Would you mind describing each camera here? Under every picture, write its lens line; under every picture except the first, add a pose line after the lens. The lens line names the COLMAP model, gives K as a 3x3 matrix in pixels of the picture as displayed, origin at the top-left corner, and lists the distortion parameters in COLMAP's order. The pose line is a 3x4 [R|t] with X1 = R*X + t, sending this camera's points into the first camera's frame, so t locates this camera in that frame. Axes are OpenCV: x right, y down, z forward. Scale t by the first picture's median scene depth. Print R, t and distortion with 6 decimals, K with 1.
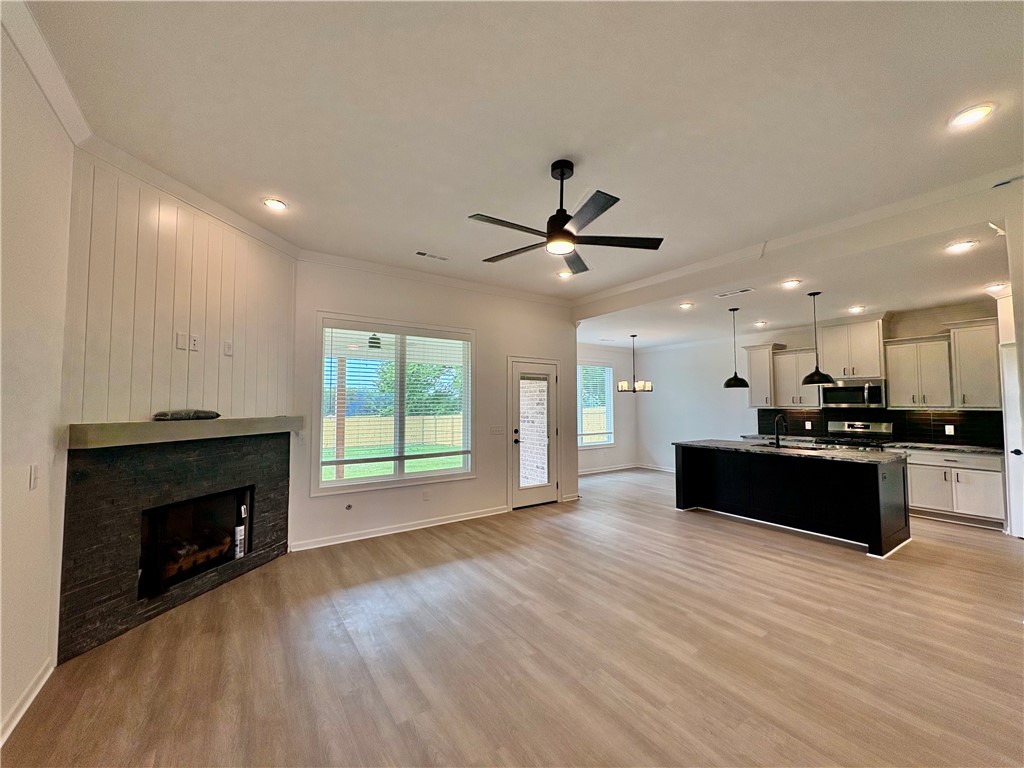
lens RADIAL K [[407.5, 0, 512.0], [0, 407.5, 384.0], [0, 0, 1]] dist [0.000377, 0.000132]
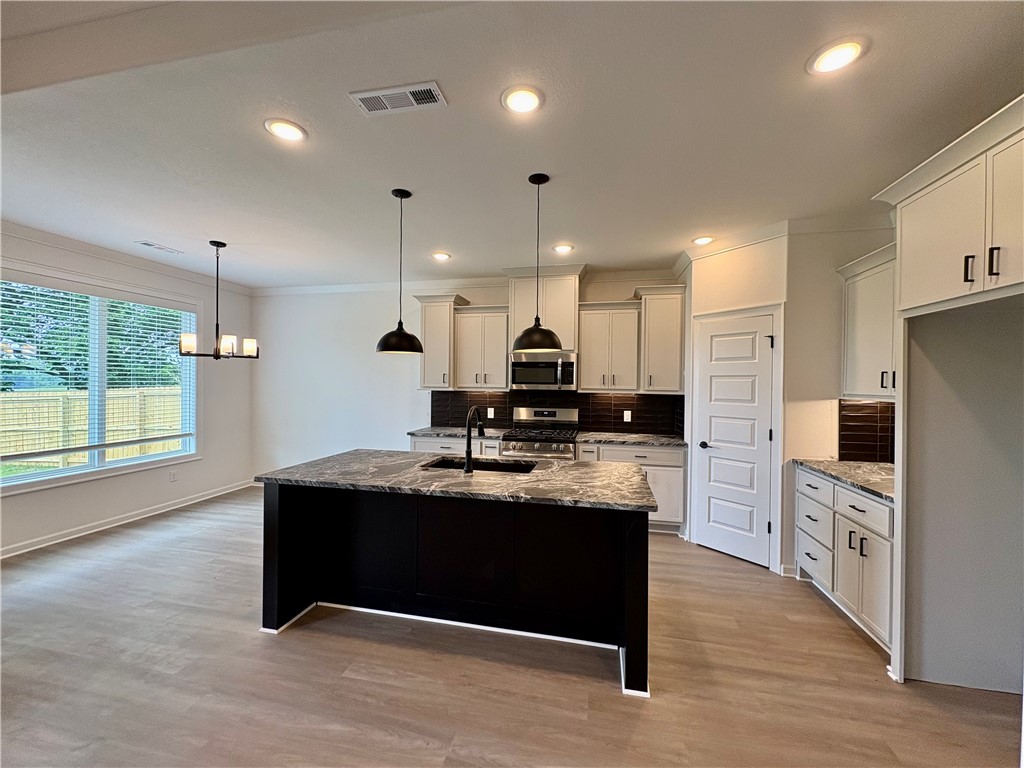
lens RADIAL K [[407.5, 0, 512.0], [0, 407.5, 384.0], [0, 0, 1]] dist [0.000377, 0.000132]
pose [[0.731624, 0.005255, 0.681688, 0.295352], [-0.044551, 0.998201, 0.040119, 0.020619], [-0.680251, -0.059722, 0.730542, 0.514821]]
